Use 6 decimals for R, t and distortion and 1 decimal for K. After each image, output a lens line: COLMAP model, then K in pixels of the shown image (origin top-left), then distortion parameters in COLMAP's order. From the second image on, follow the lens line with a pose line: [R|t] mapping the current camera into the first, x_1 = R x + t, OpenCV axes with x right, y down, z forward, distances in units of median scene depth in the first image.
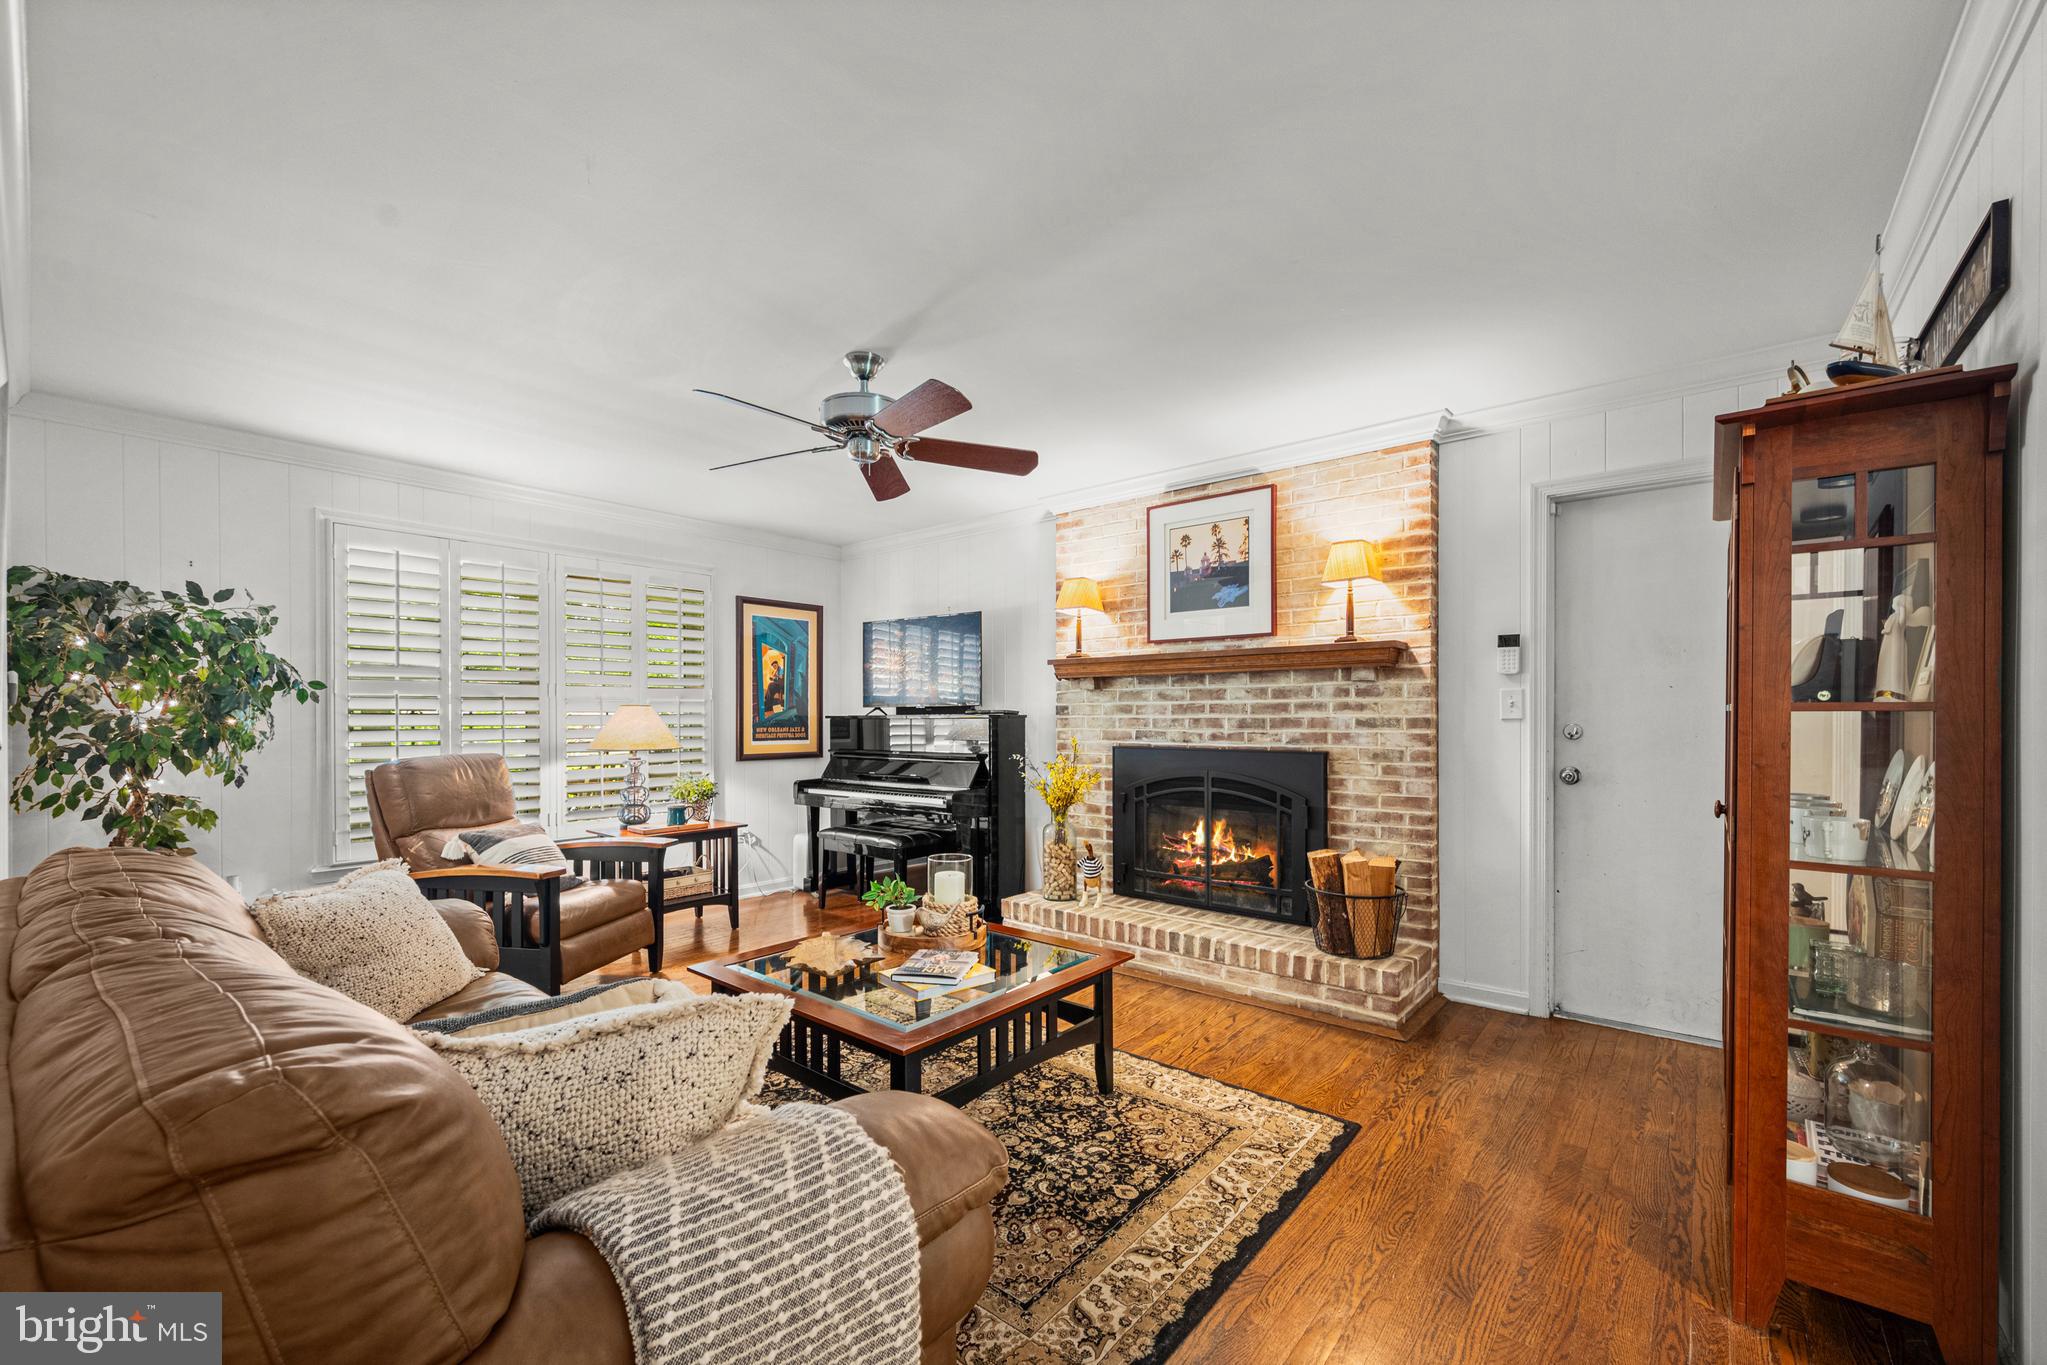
lens RADIAL K [[813.2, 0, 1011.1], [0, 813.2, 713.1], [0, 0, 1]] dist [0.000799, 0.000001]
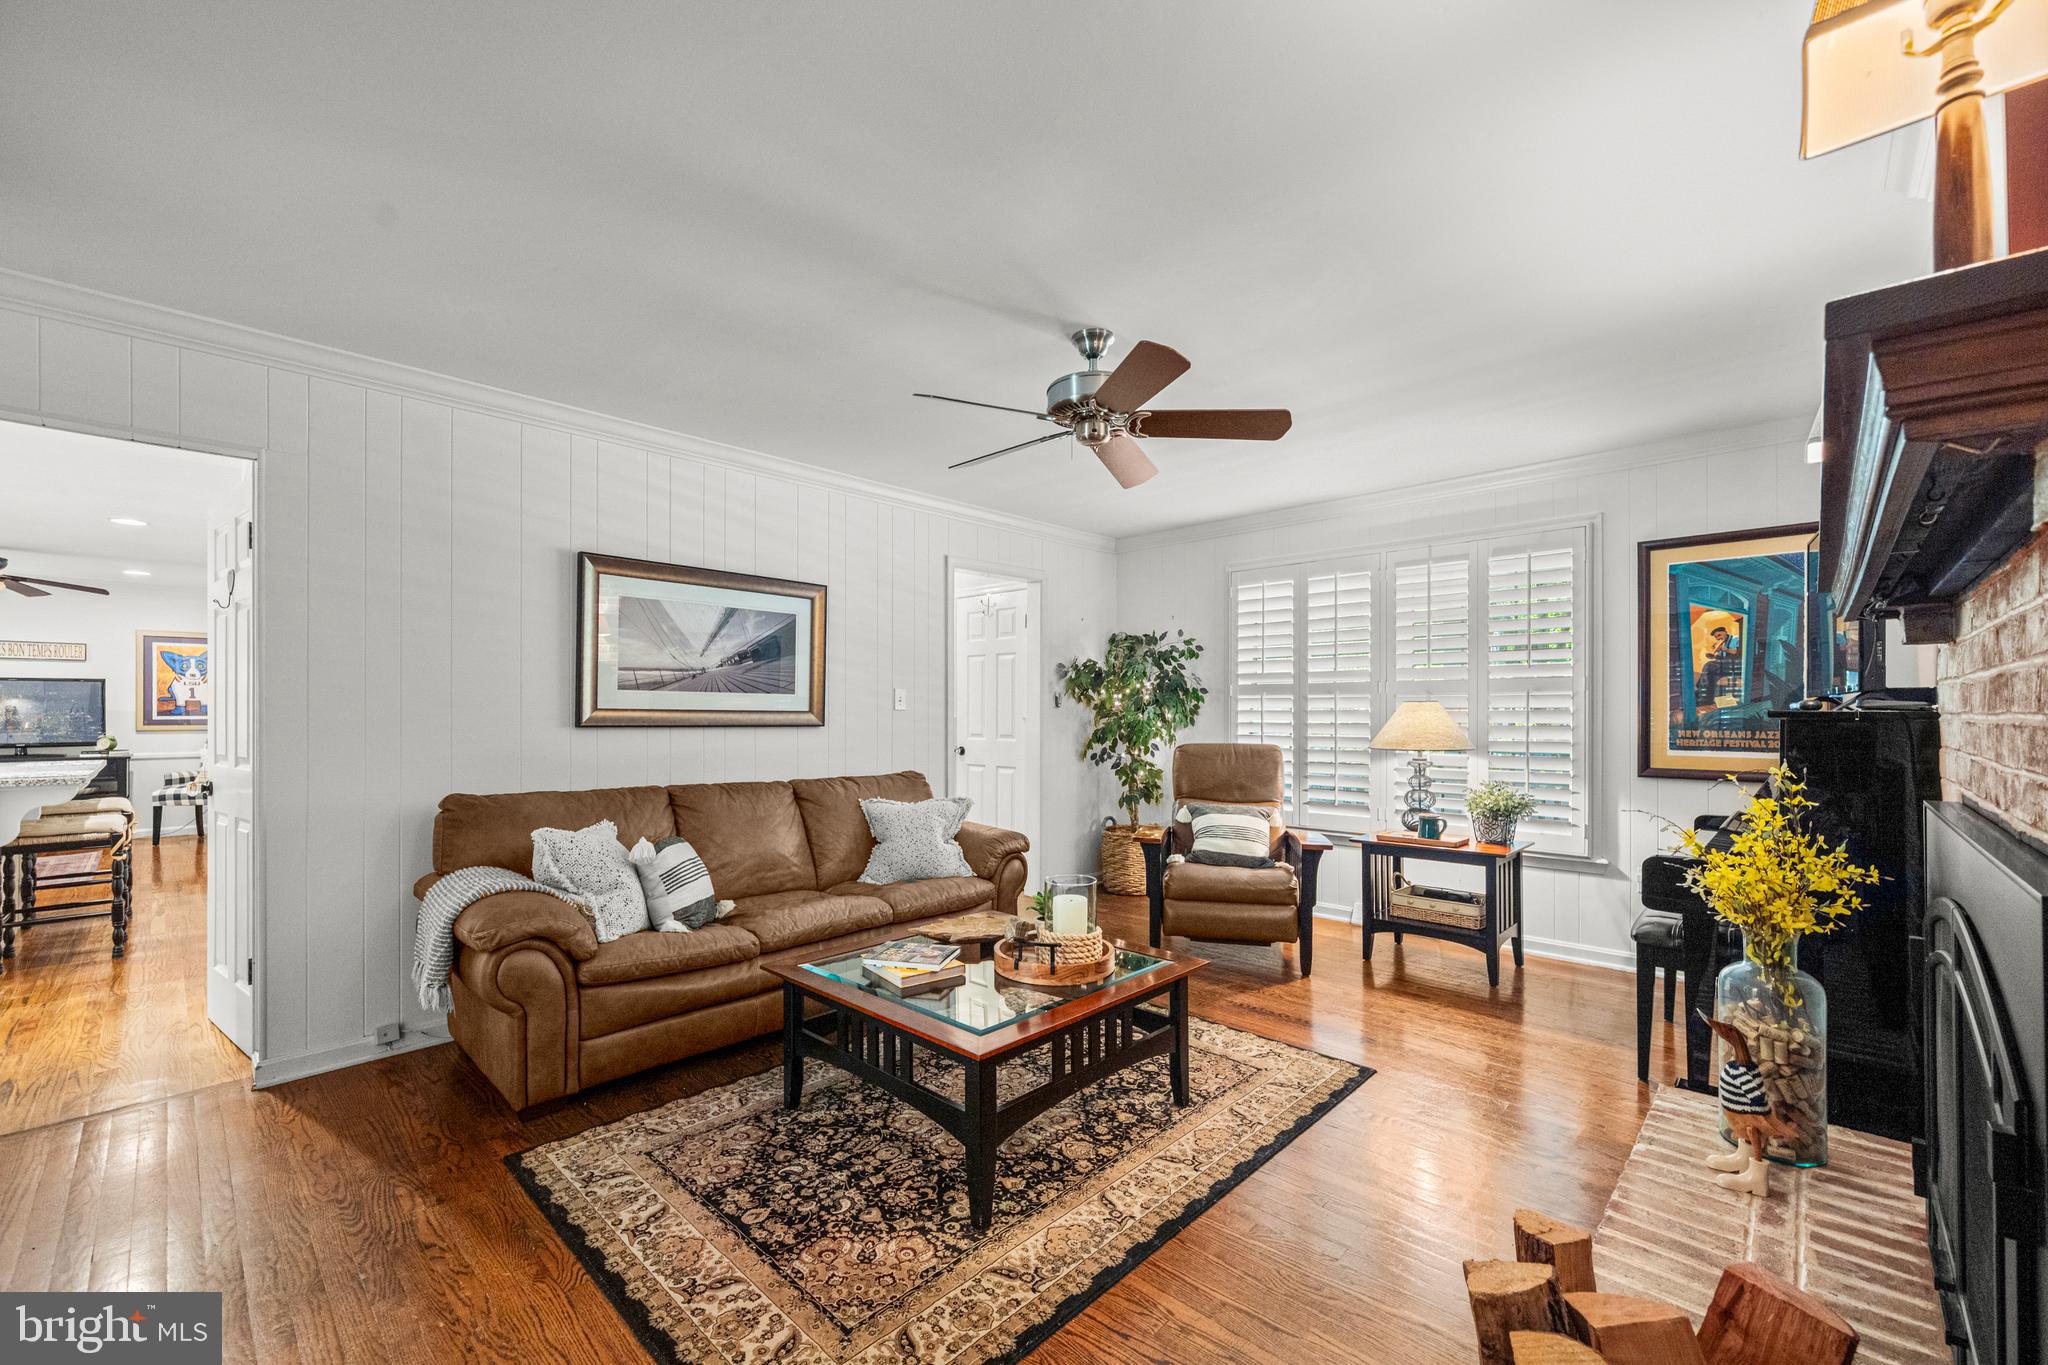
lens RADIAL K [[825.0, 0, 1034.1], [0, 825.0, 705.3], [0, 0, 1]] dist [0.001226, -0.003307]
pose [[-0.046771, -0.006089, -0.998887, 0.776977], [0.004835, 0.999968, -0.006322, -0.001358], [0.998894, -0.005125, -0.046740, 0.975341]]
